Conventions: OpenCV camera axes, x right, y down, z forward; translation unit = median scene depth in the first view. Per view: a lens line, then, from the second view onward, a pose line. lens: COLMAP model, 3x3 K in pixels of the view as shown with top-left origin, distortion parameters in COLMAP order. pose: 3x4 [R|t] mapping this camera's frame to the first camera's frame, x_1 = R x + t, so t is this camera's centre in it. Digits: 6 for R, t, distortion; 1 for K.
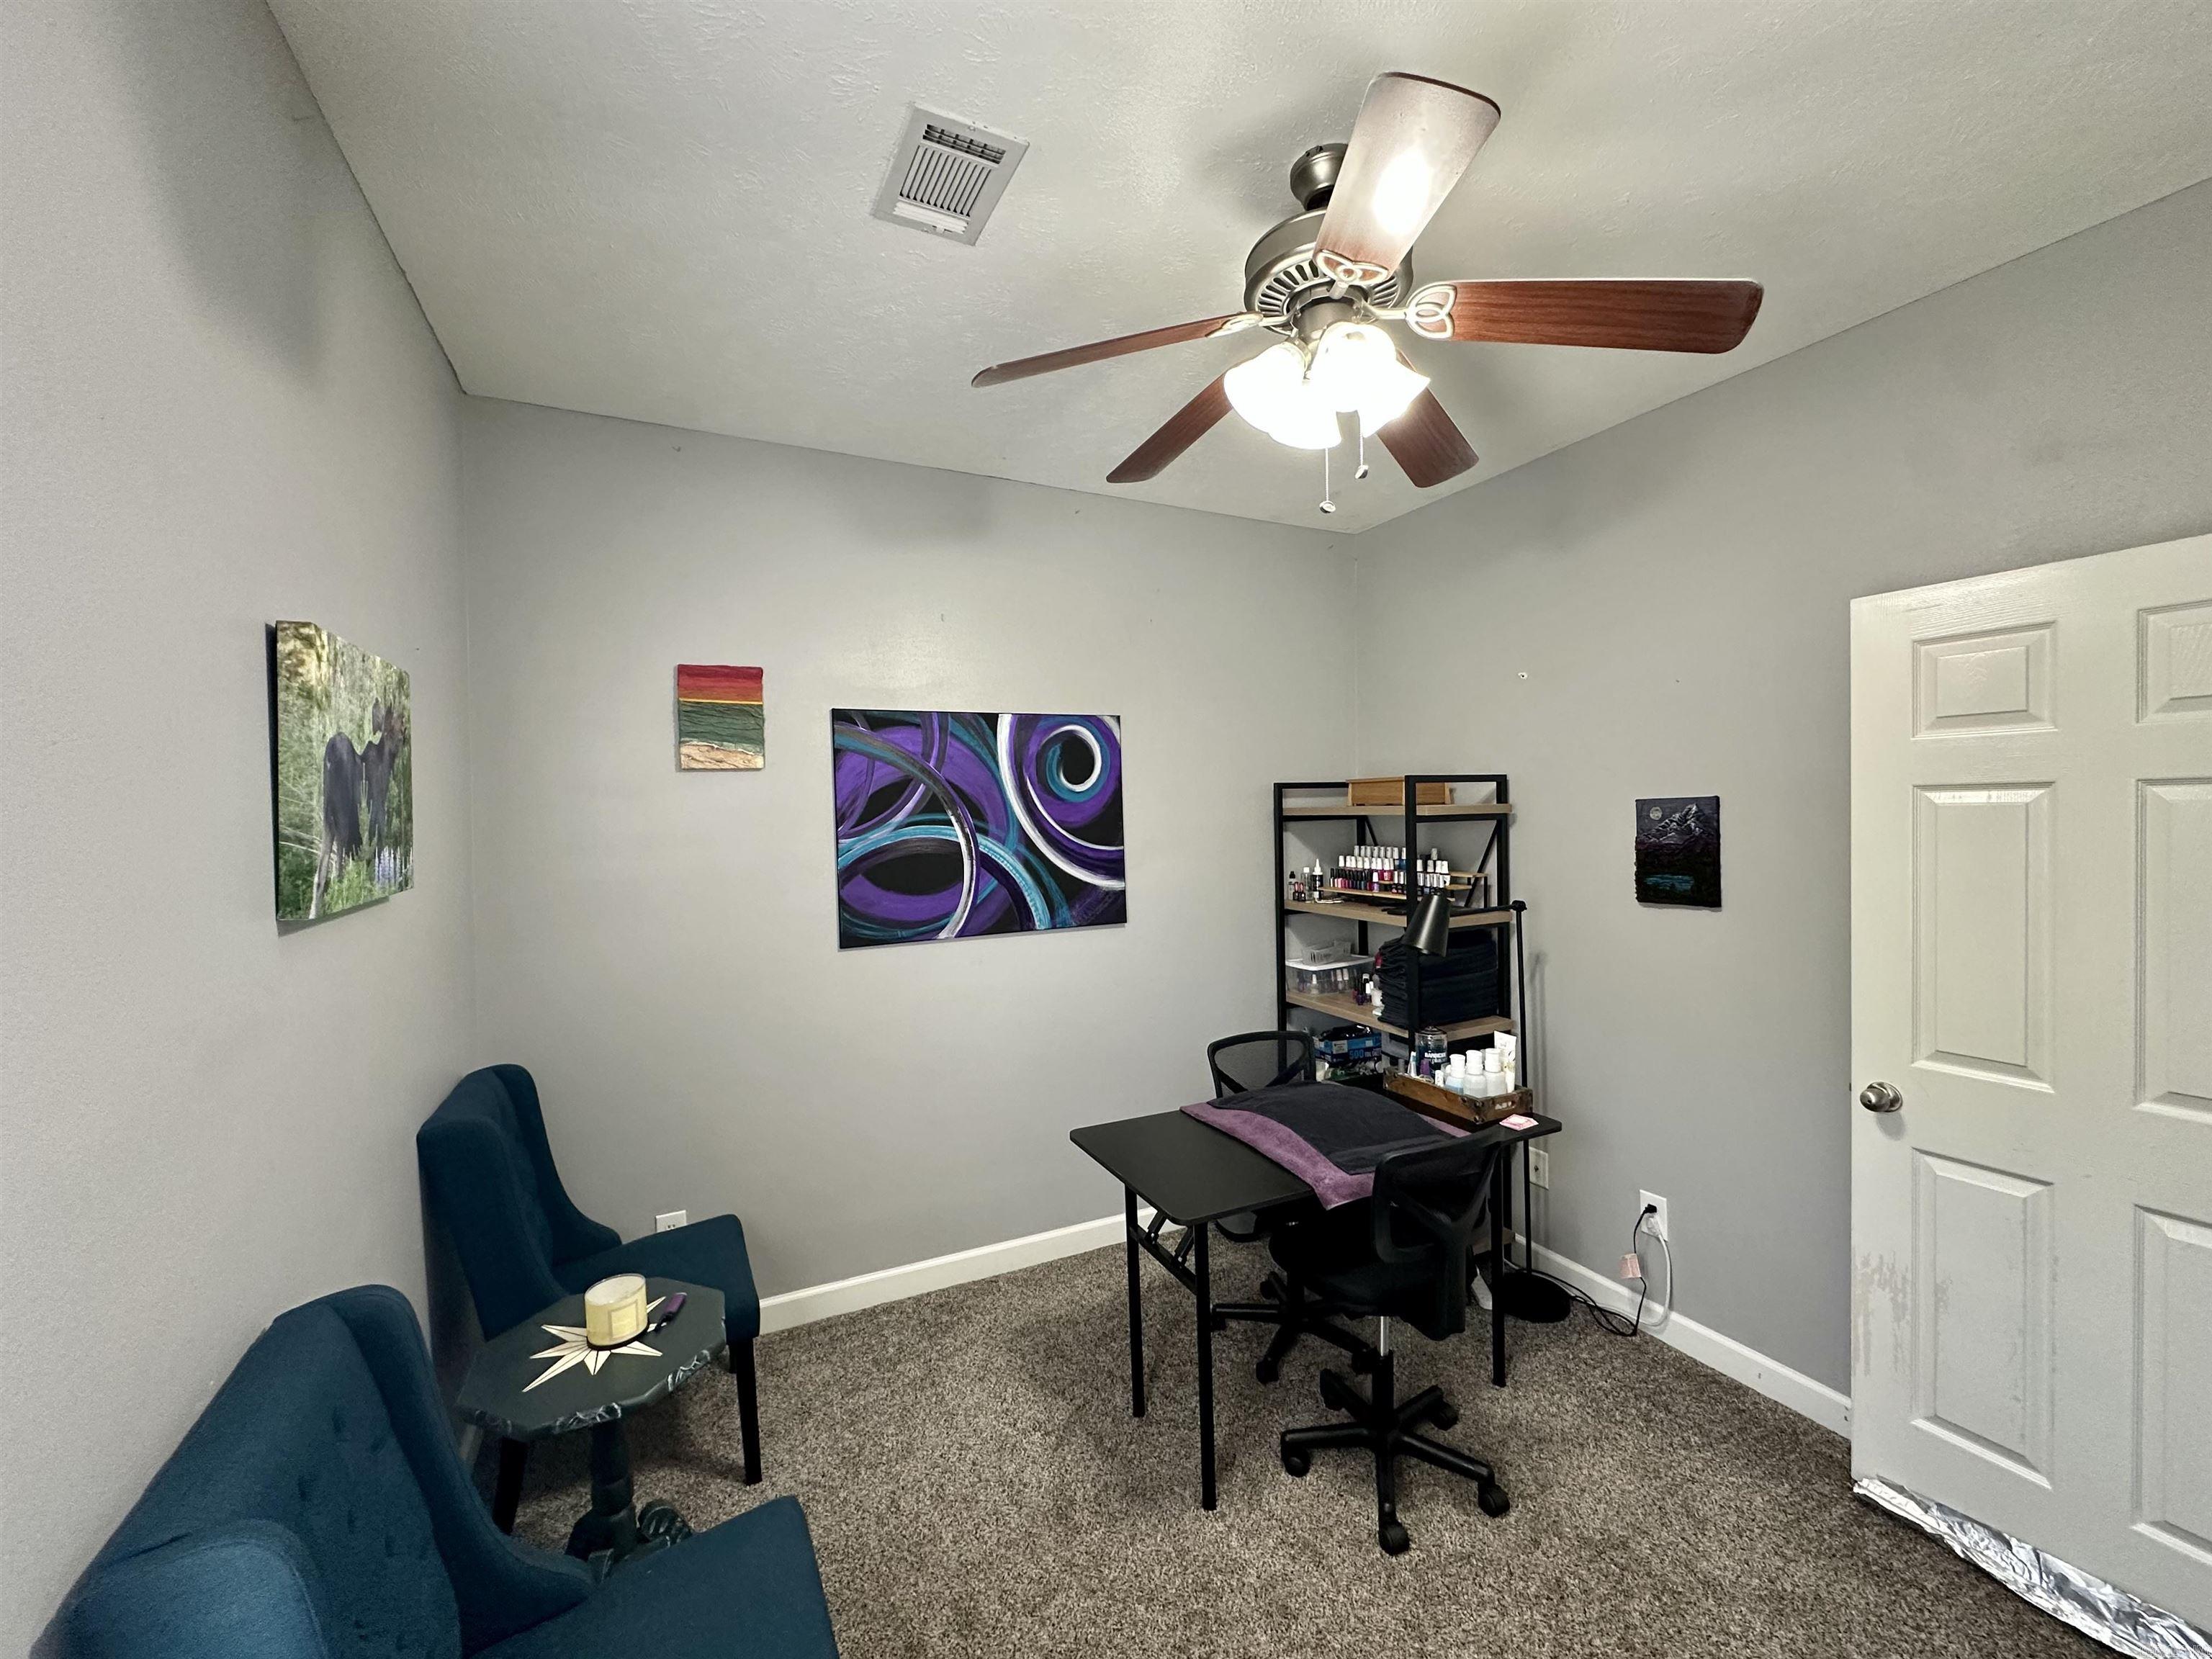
lens RADIAL K [[888.1, 0, 1108.6], [0, 888.1, 826.4], [0, 0, 1]] dist [-0.004072, 0.000347]
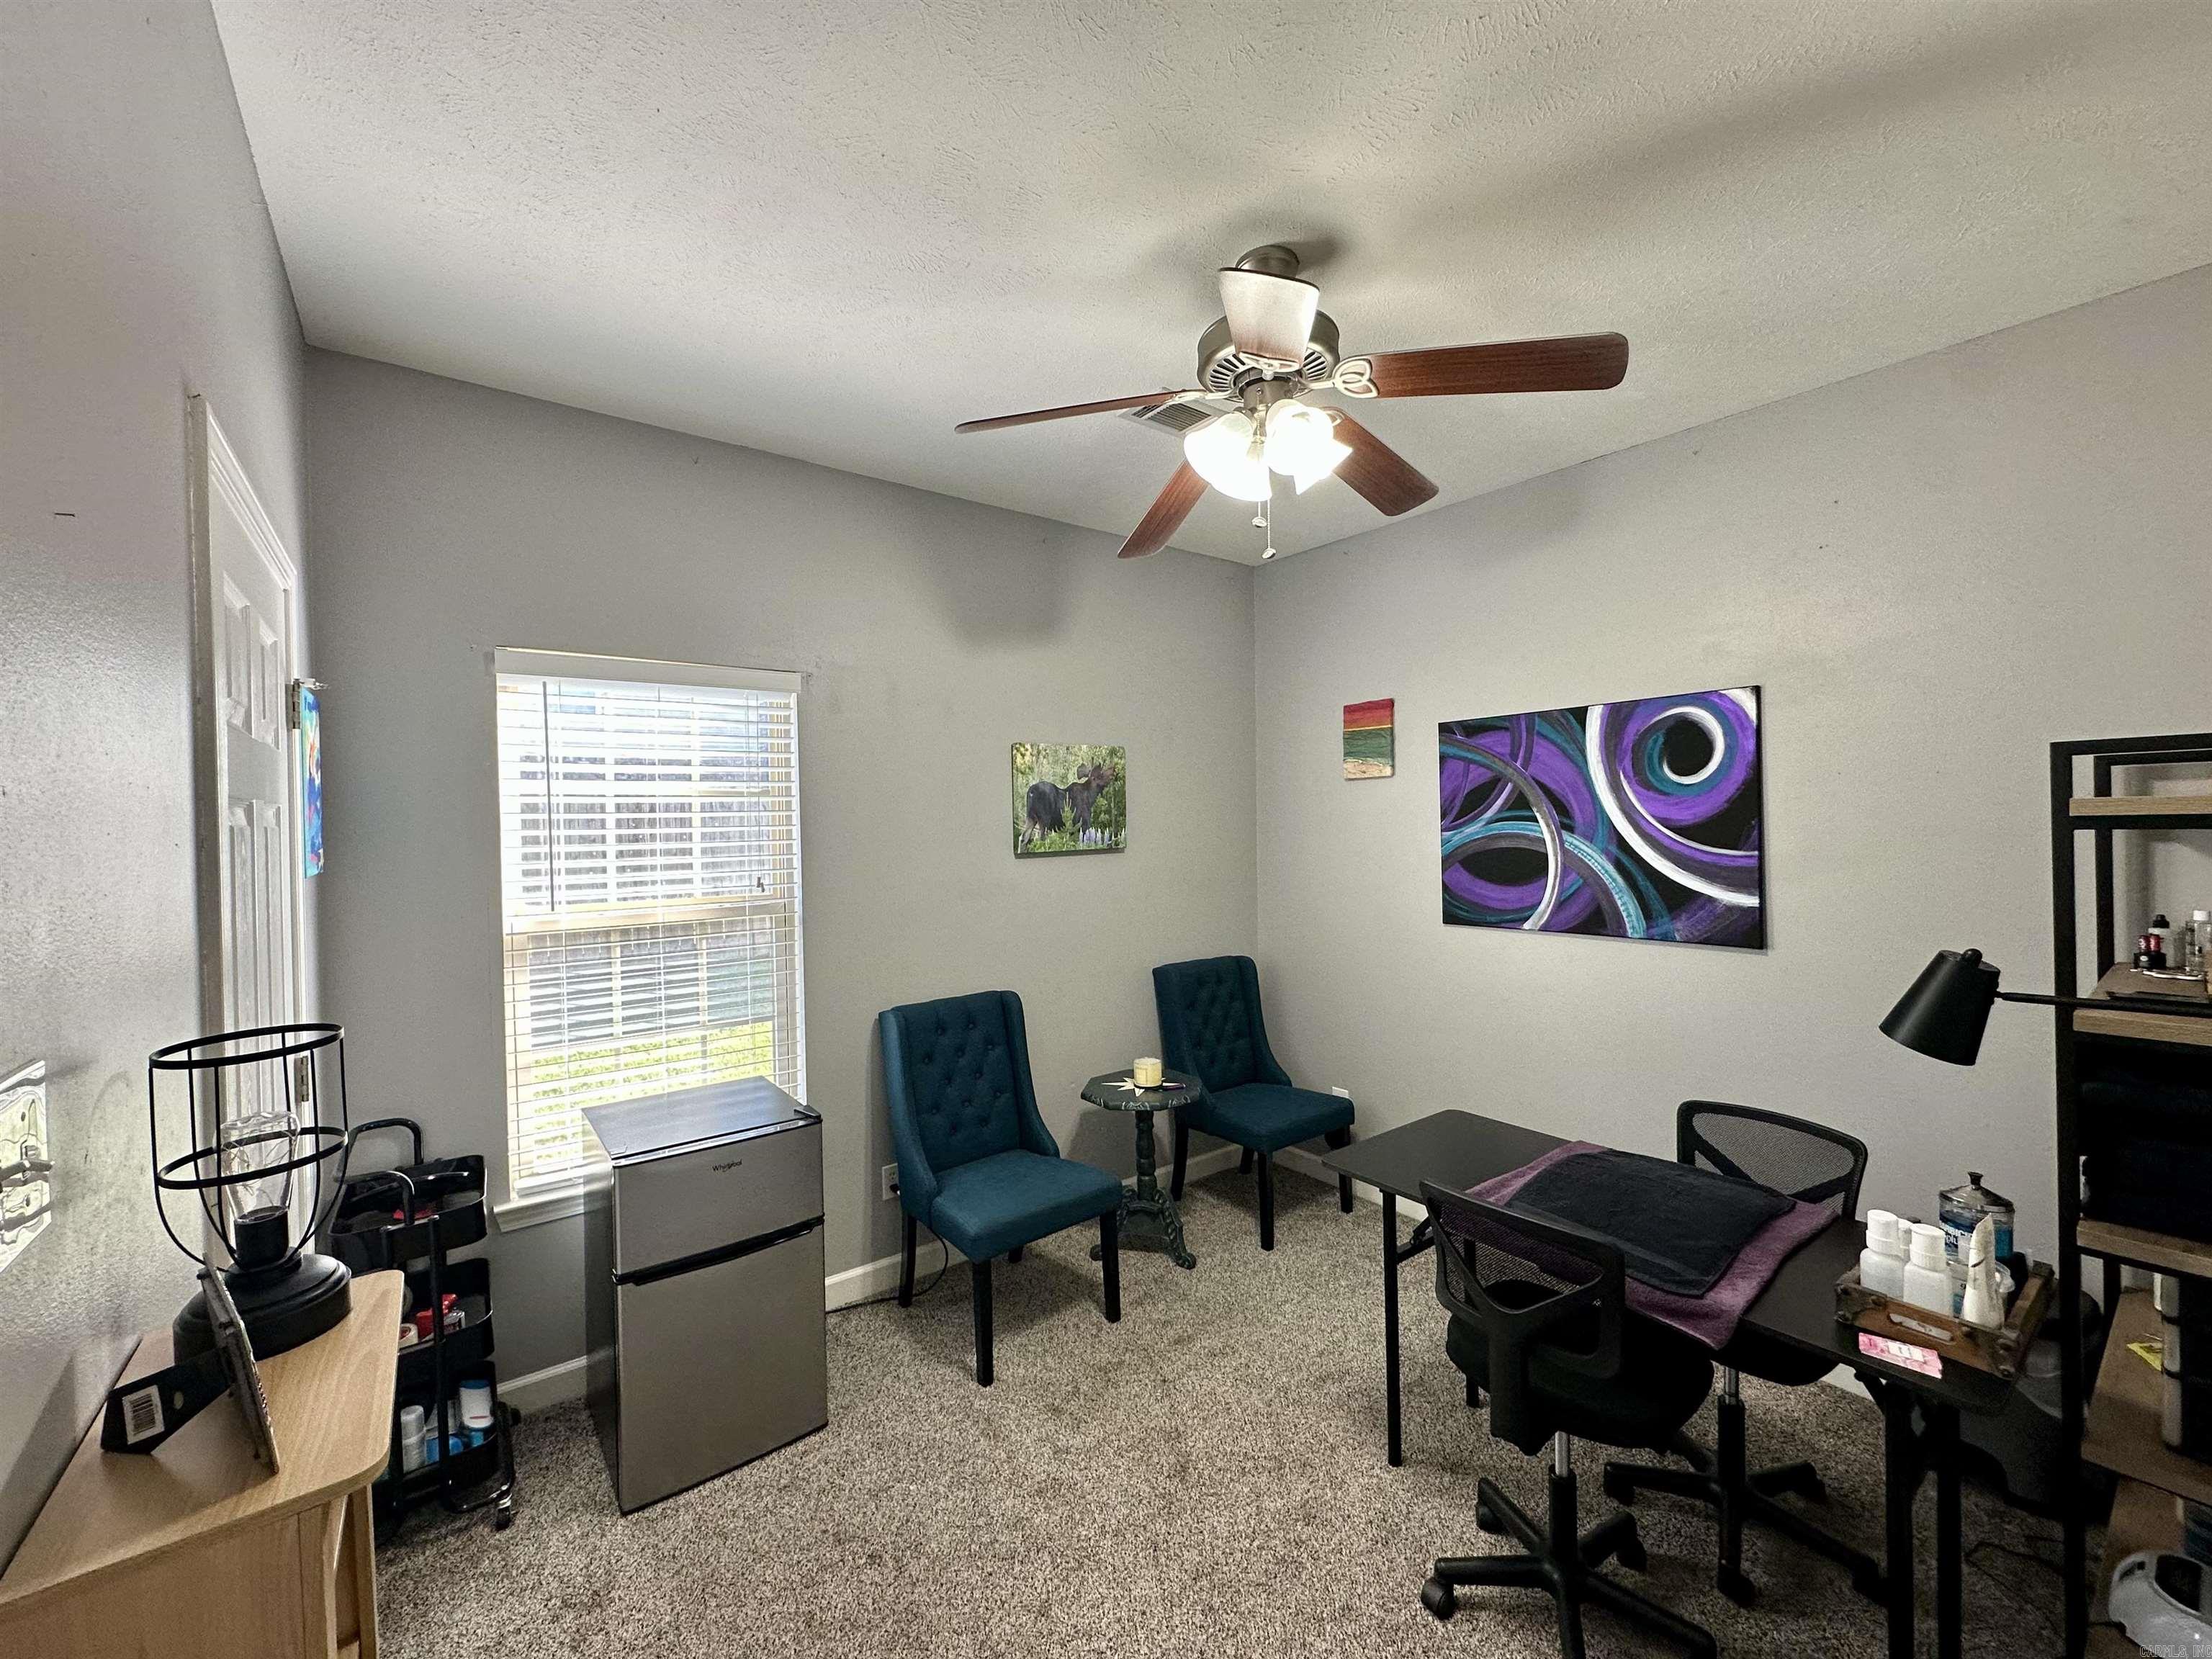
lens RADIAL K [[888.1, 0, 1108.6], [0, 888.1, 826.4], [0, 0, 1]] dist [-0.004072, 0.000347]
pose [[0.194927, 0.019954, -0.980615, 0.738914], [-0.009025, 0.999787, 0.018551, -0.010366], [0.980776, 0.005234, 0.195065, 0.309316]]
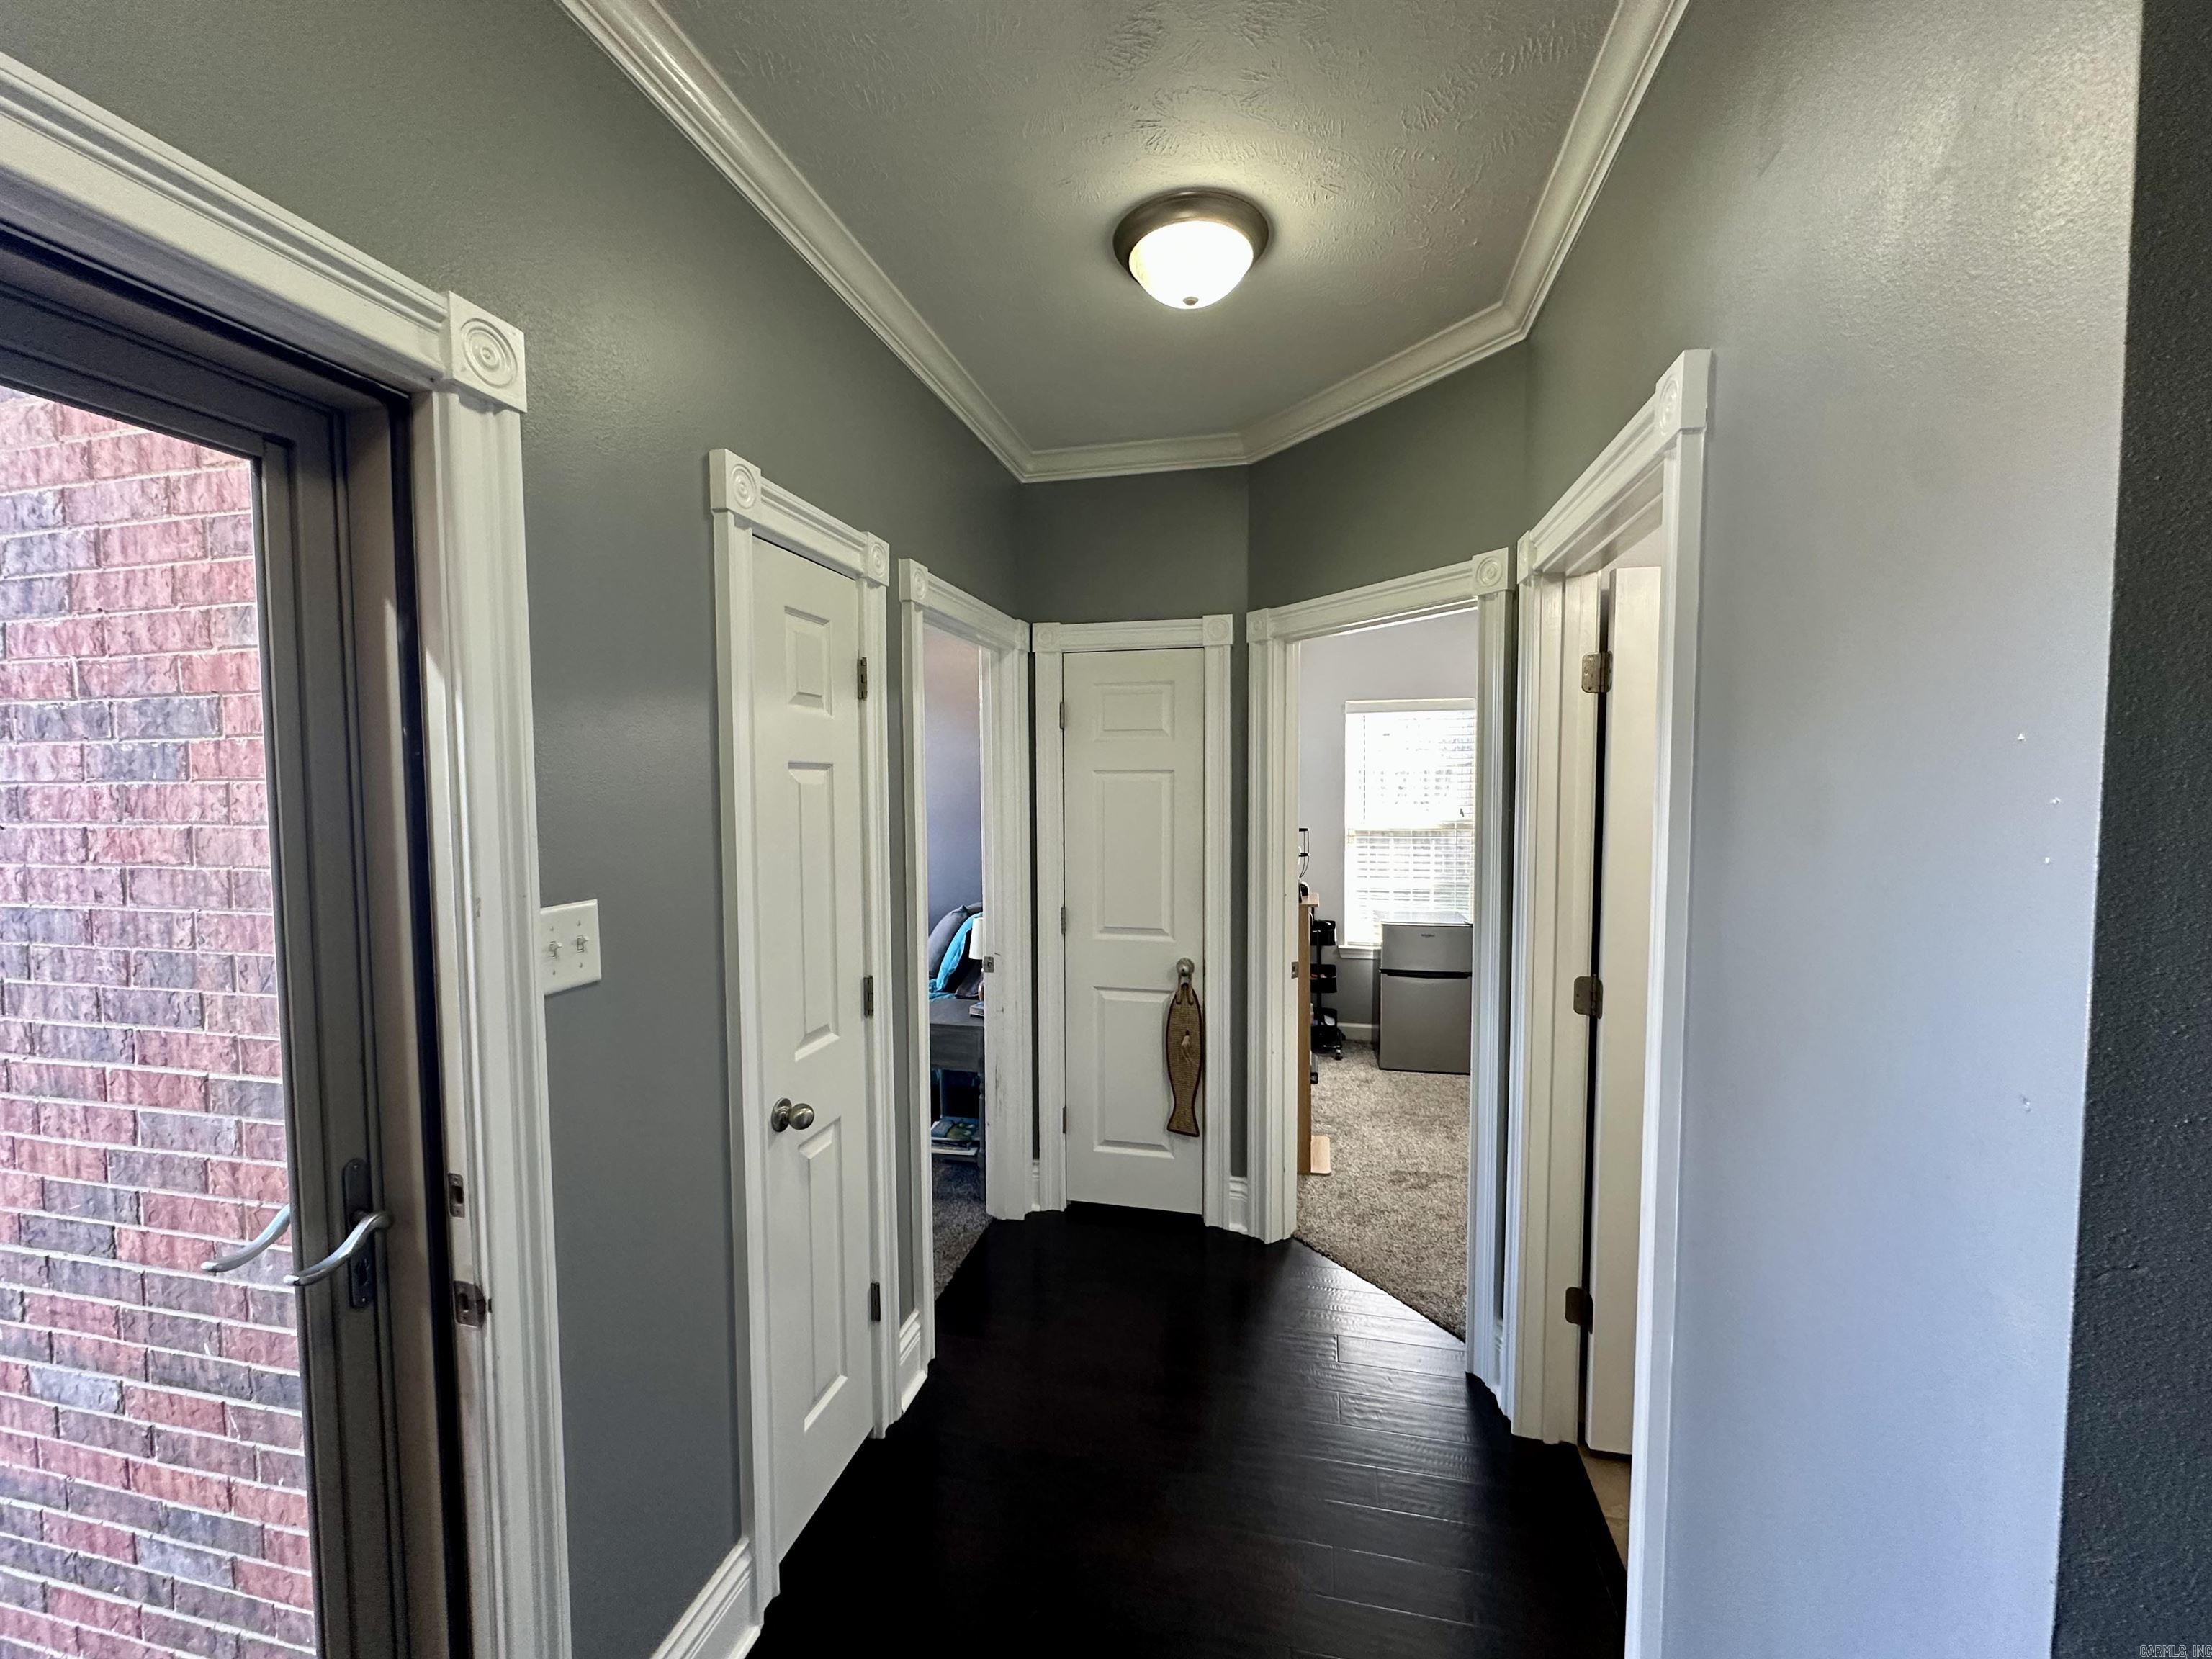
lens RADIAL K [[888.1, 0, 1108.6], [0, 888.1, 826.4], [0, 0, 1]] dist [-0.004072, 0.000347]
pose [[-0.625679, 0.062323, -0.777587, 1.575385], [0.000424, 0.996830, 0.079554, -0.043218], [0.780080, 0.049445, -0.623722, 0.689691]]
